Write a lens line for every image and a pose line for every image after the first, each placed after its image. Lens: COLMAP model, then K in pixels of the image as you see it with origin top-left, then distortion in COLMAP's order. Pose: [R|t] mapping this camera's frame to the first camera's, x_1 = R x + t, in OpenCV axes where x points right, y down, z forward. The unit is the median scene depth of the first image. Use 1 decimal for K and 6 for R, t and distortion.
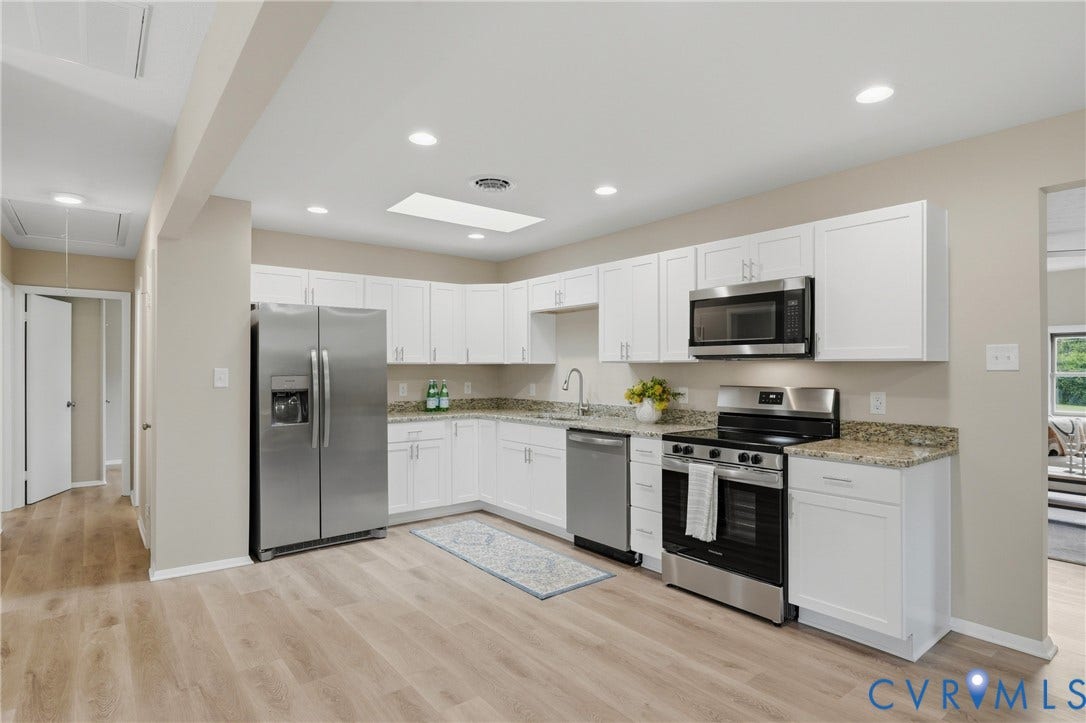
lens RADIAL K [[566.3, 0, 545.2], [0, 566.3, 367.1], [0, 0, 1]] dist [-0.007708, 0.000835]
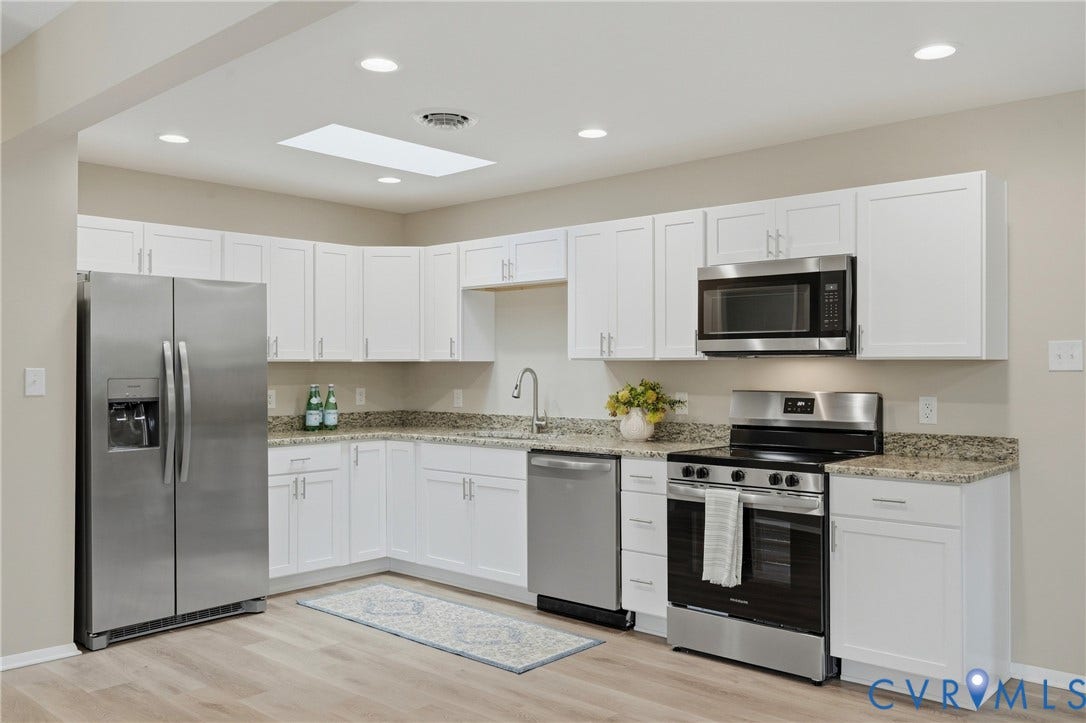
lens RADIAL K [[889.9, 0, 541.7], [0, 889.9, 362.1], [0, 0, 1]] dist [-0.000578, -0.000723]
pose [[0.986900, 0.001243, 0.161331, -0.147468], [-0.000668, 0.999993, -0.003619, -0.001336], [-0.161334, 0.003464, 0.986894, -0.158313]]
